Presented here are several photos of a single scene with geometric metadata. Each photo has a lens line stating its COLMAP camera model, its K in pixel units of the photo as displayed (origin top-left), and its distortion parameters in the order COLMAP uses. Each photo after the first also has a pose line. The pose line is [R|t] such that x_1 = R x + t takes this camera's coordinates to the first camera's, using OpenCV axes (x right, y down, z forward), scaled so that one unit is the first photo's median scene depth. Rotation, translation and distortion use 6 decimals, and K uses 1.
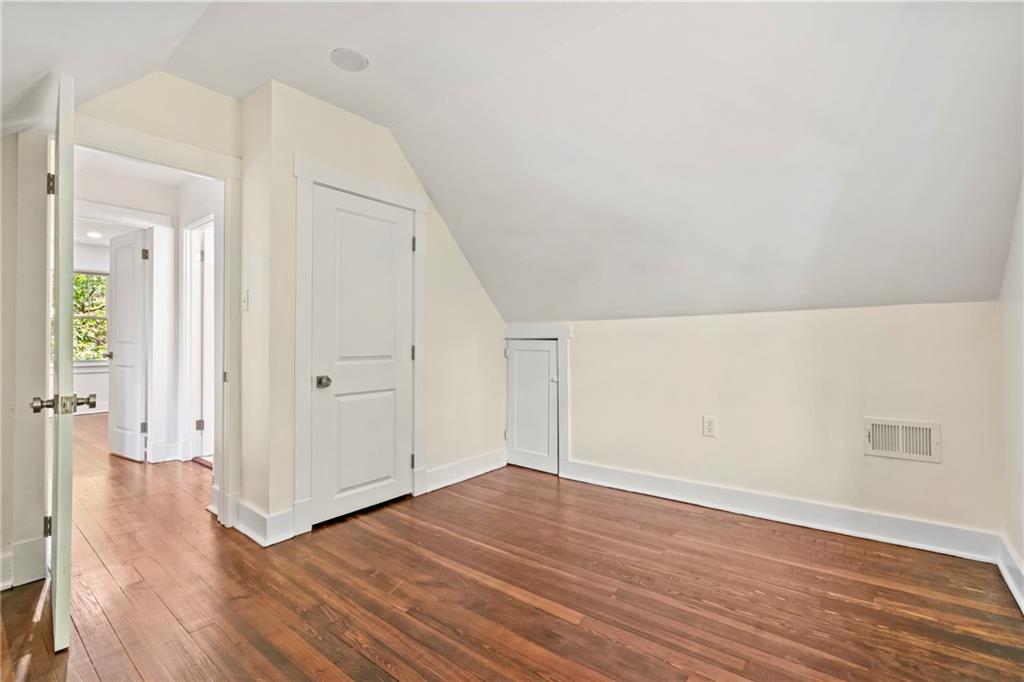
lens RADIAL K [[454.7, 0, 513.7], [0, 454.7, 343.4], [0, 0, 1]] dist [-0.002511, 0.000183]
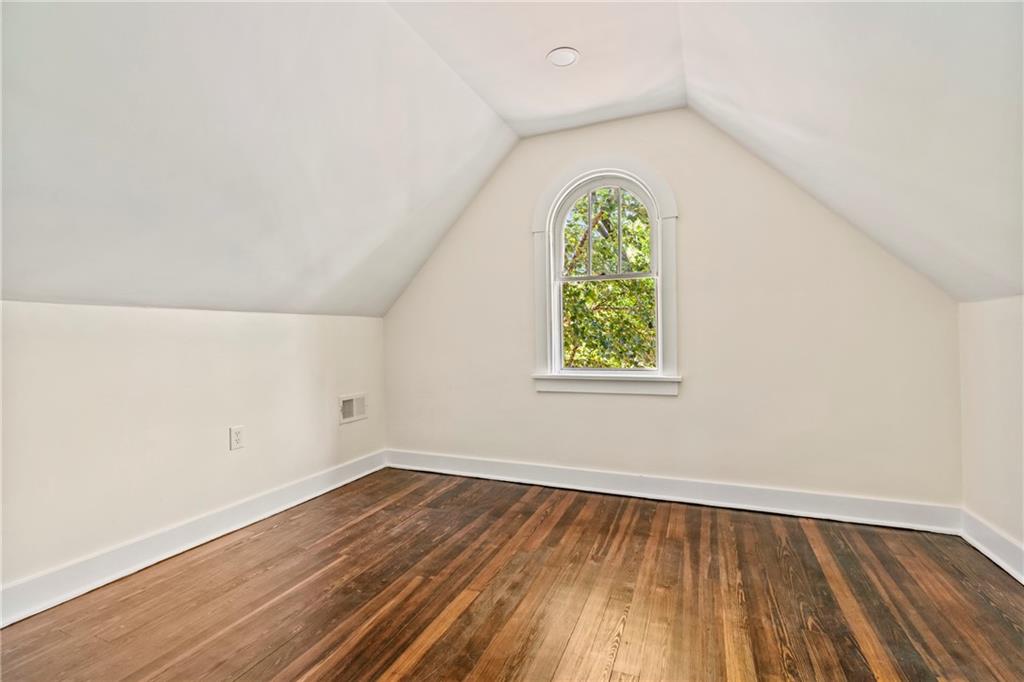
lens RADIAL K [[454.7, 0, 513.4], [0, 454.7, 338.3], [0, 0, 1]] dist [-0.002511, 0.000183]
pose [[-0.275025, 0.013860, 0.961337, -0.728166], [0.009475, 0.999887, -0.011705, 0.006589], [-0.961390, 0.005889, -0.275125, 0.923626]]
